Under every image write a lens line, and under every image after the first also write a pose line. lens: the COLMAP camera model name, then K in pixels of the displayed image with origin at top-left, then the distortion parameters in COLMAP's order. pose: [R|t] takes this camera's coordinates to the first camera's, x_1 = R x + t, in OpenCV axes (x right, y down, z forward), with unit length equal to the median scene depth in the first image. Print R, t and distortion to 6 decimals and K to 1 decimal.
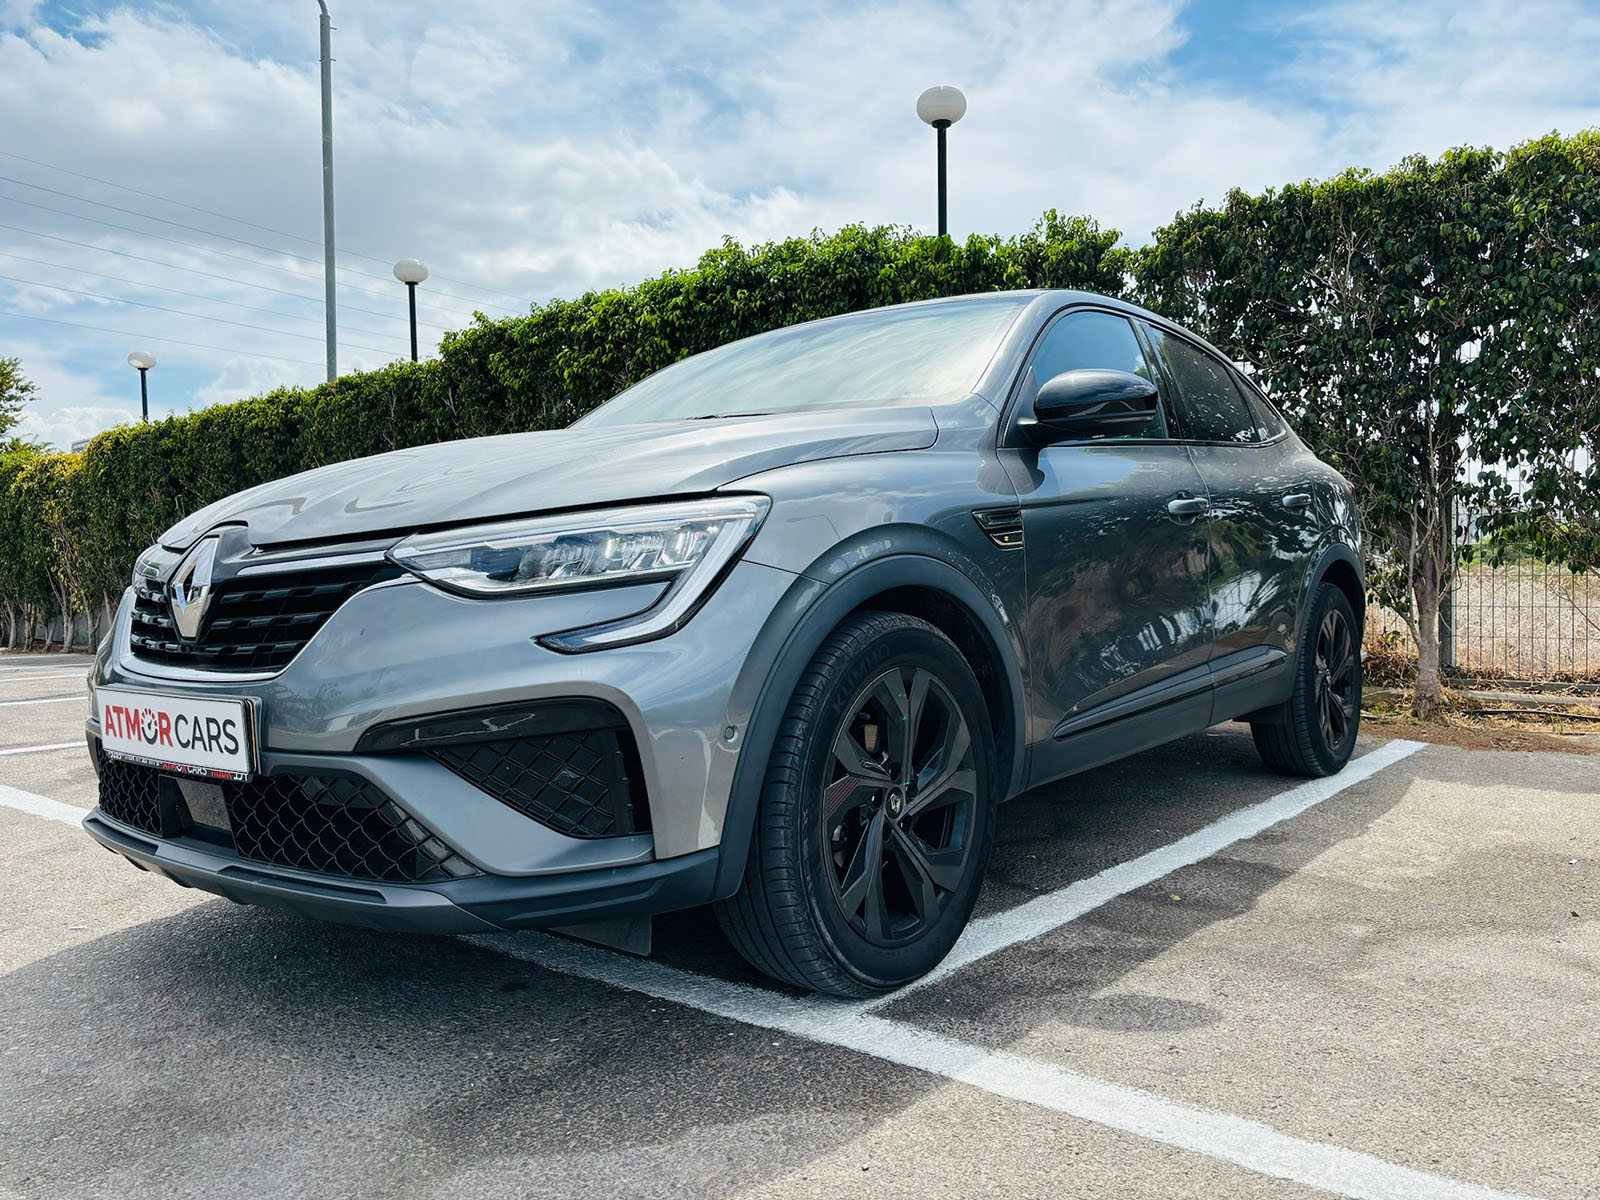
lens RADIAL K [[1238.1, 0, 806.1], [0, 1238.1, 612.9], [0, 0, 1]] dist [0.040984, -0.032774]
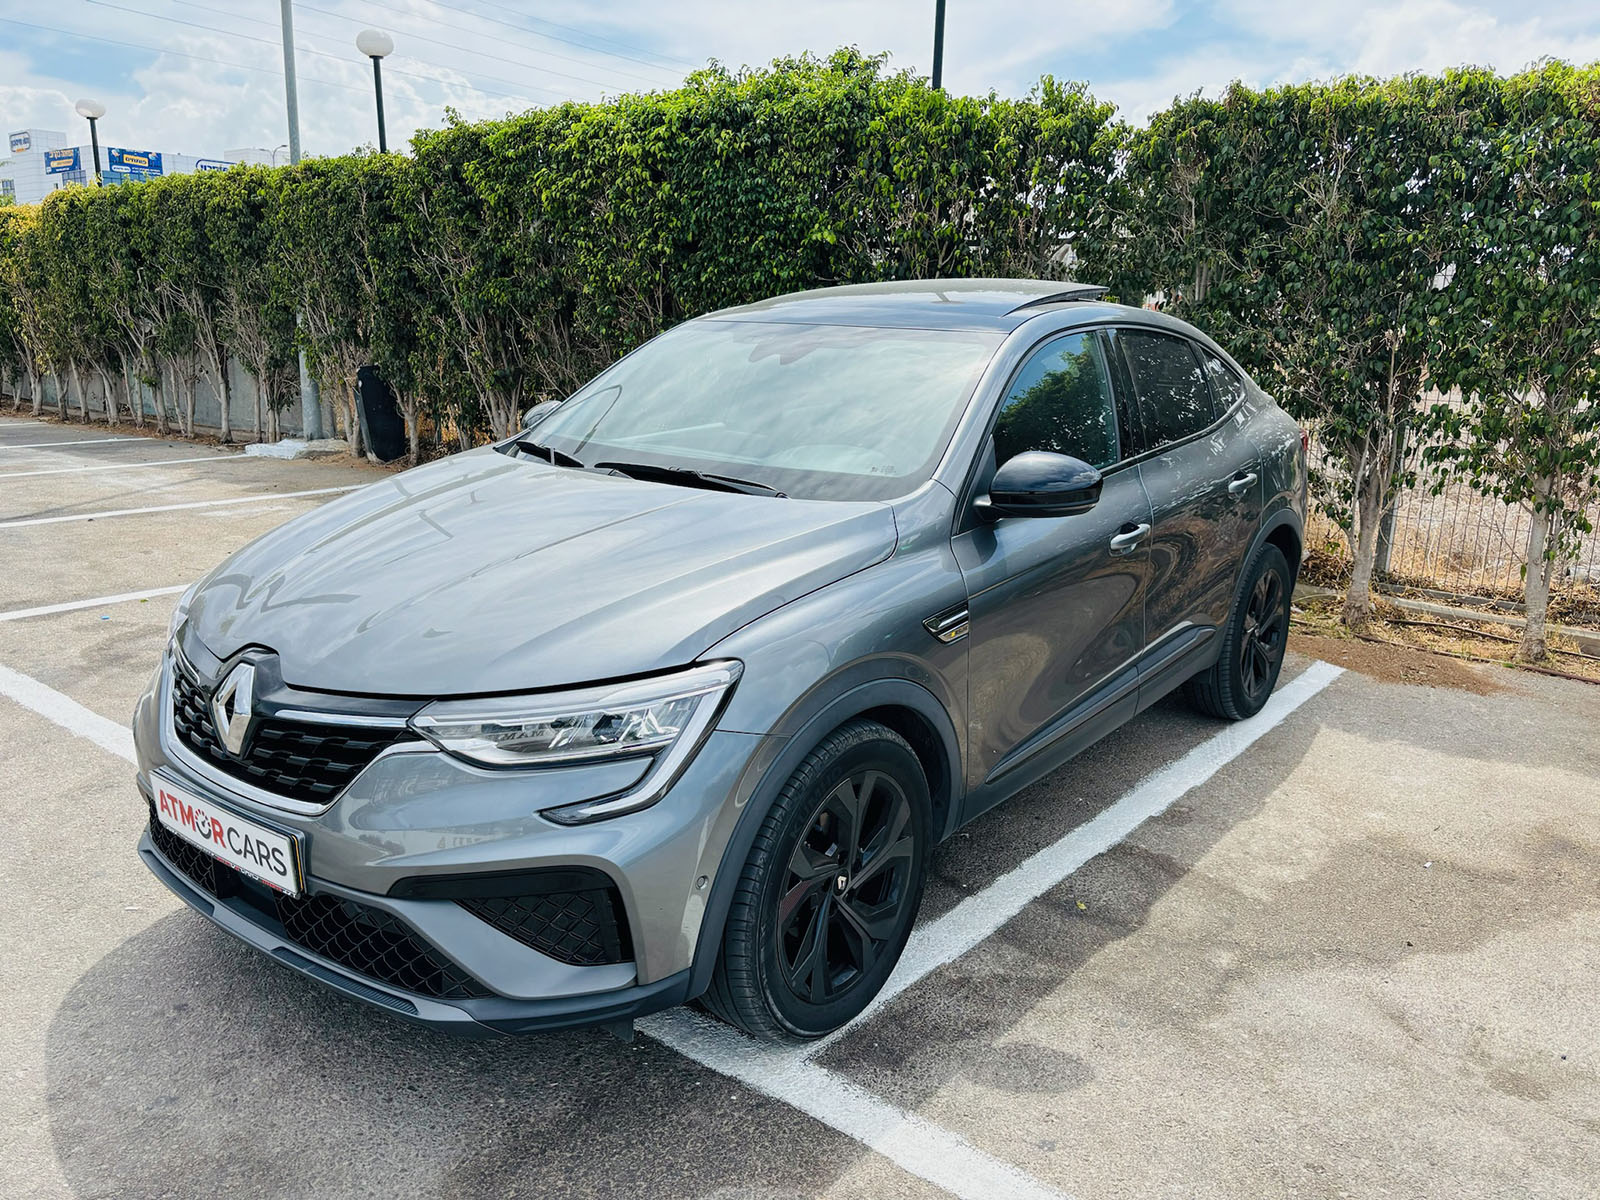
lens RADIAL K [[1238.1, 0, 810.5], [0, 1238.1, 616.1], [0, 0, 1]] dist [0.040984, -0.032774]
pose [[0.999032, 0.034897, 0.026797, 0.001013], [-0.039845, 0.975893, 0.214583, -0.175951], [-0.018663, -0.215443, 0.976338, -0.049829]]
